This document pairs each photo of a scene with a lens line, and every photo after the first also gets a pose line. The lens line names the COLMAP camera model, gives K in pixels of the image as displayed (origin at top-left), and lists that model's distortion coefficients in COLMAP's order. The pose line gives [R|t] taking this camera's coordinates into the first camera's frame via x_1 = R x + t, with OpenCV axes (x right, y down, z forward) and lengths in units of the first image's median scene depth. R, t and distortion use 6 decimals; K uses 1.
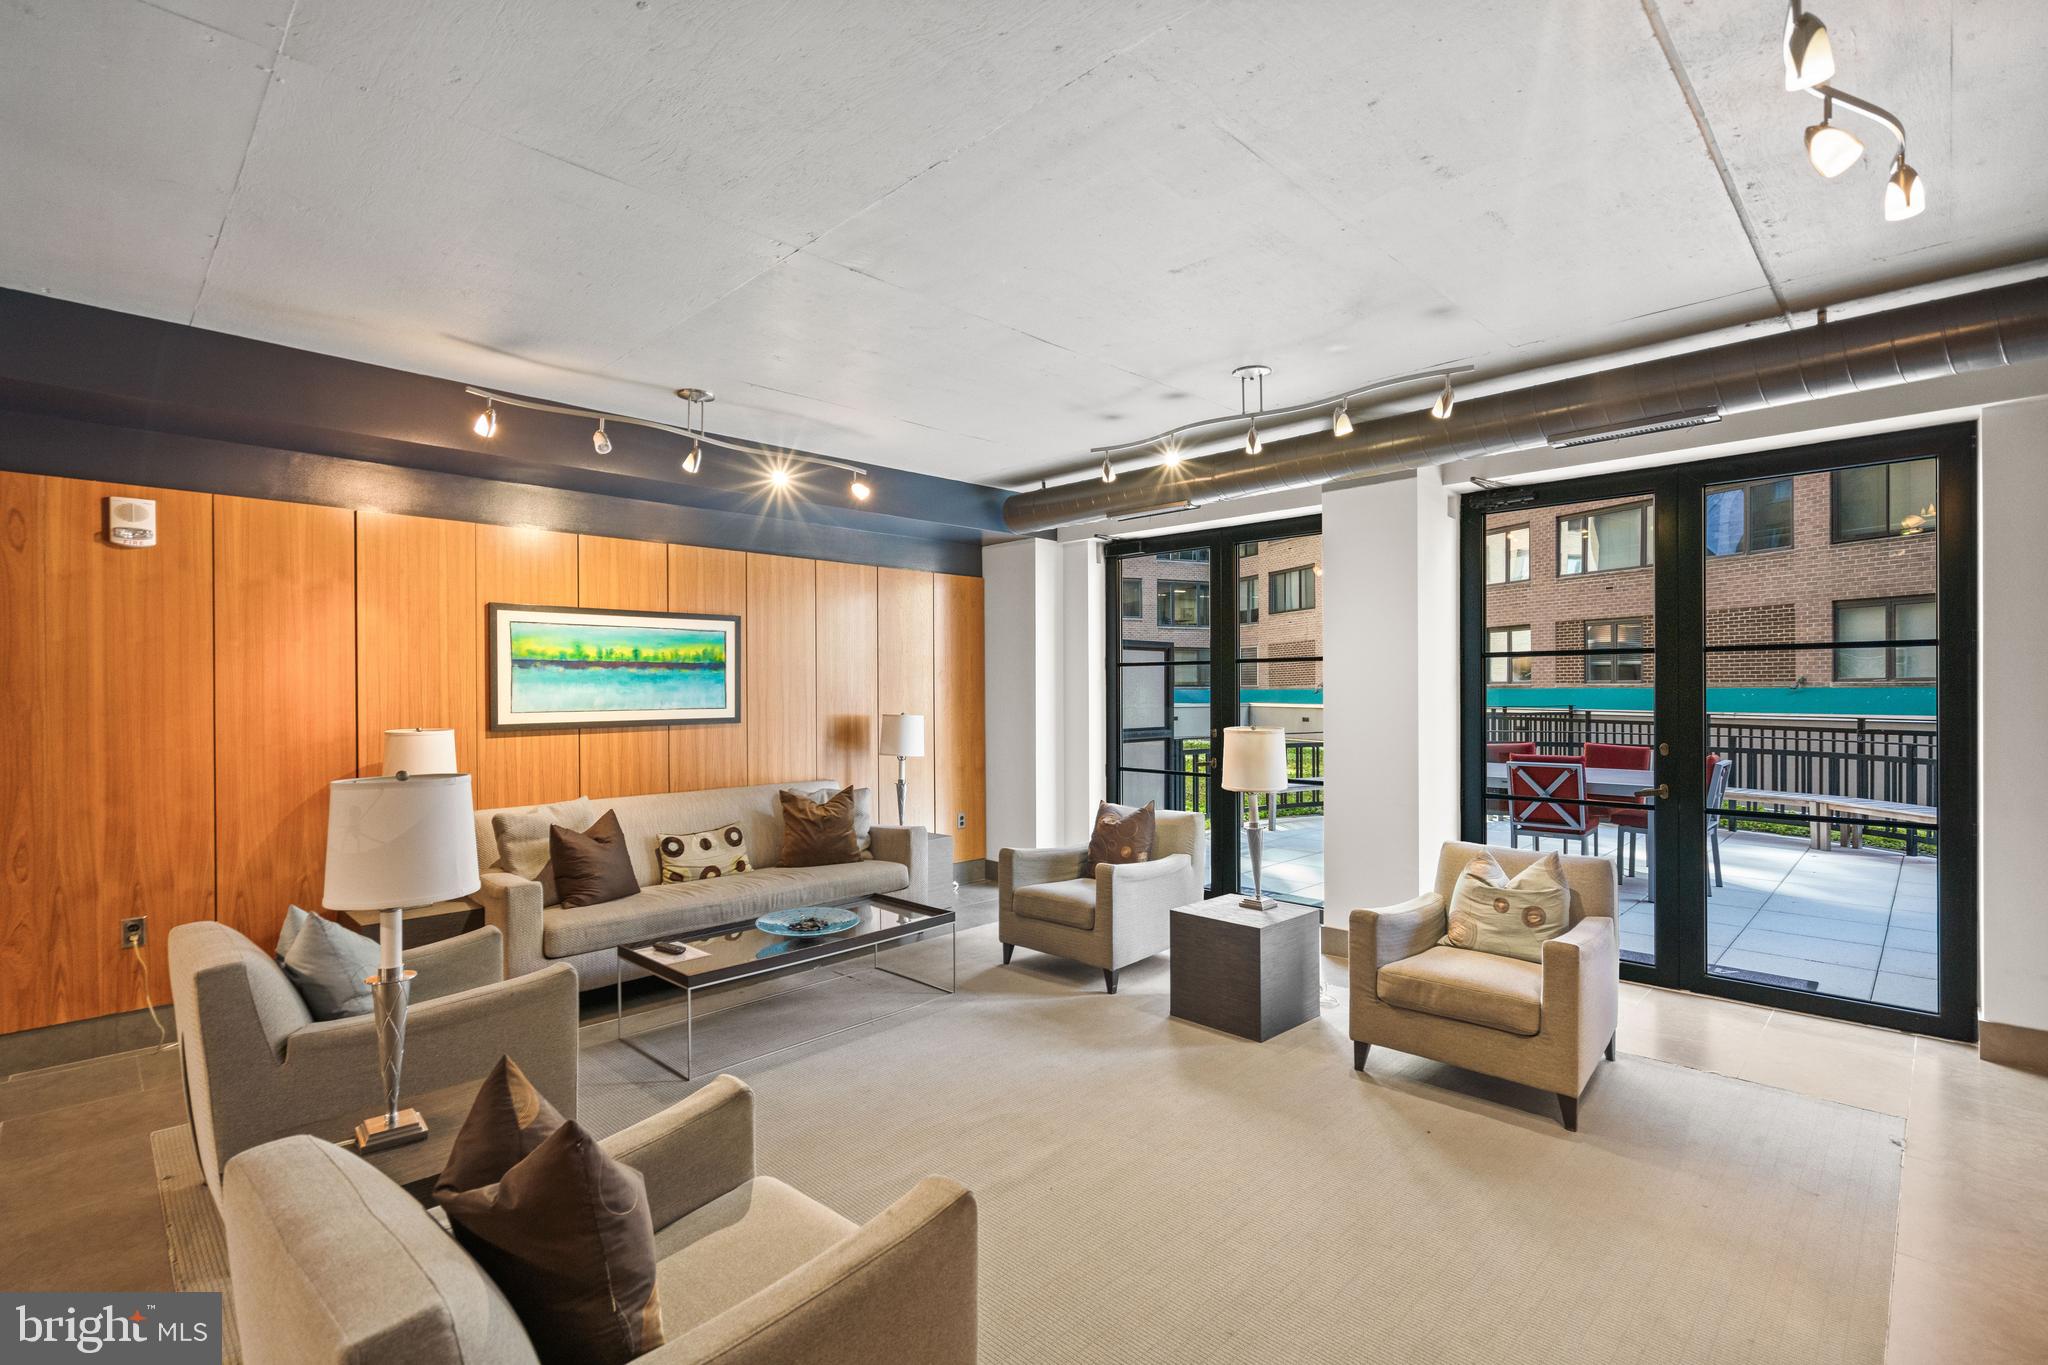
lens RADIAL K [[938.8, 0, 1021.3], [0, 938.8, 695.6], [0, 0, 1]] dist [0.000232, 0.000455]
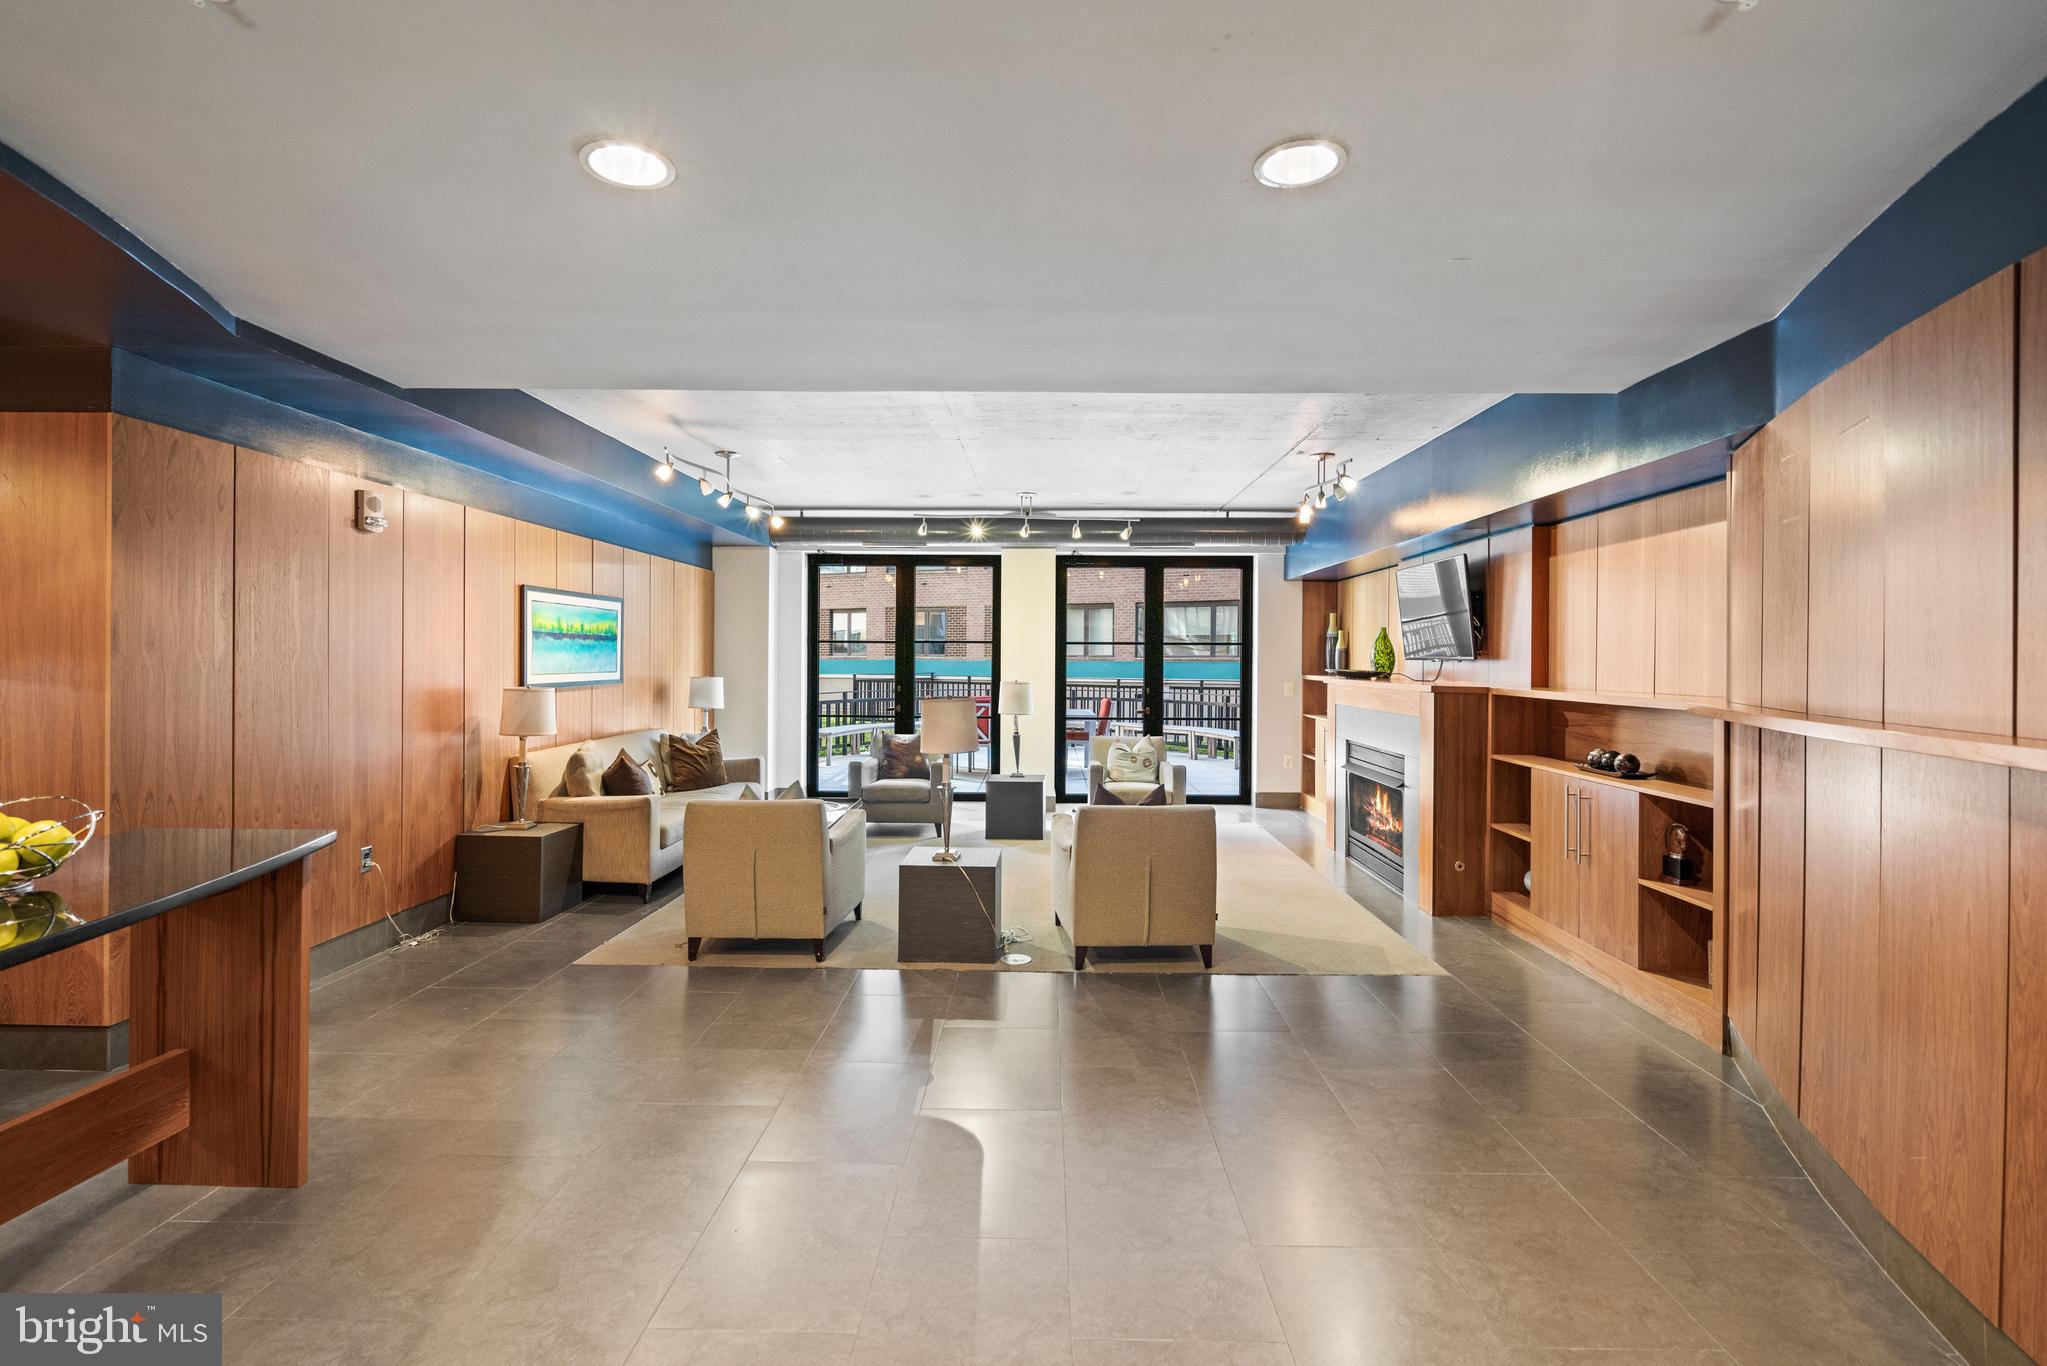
lens RADIAL K [[938.4, 0, 1032.4], [0, 938.4, 666.1], [0, 0, 1]] dist [0.000232, 0.000455]
pose [[0.726900, 0.003909, 0.686732, -0.850408], [-0.004424, 0.999990, -0.001010, 0.004838], [-0.686729, -0.002303, 0.726910, -0.318227]]
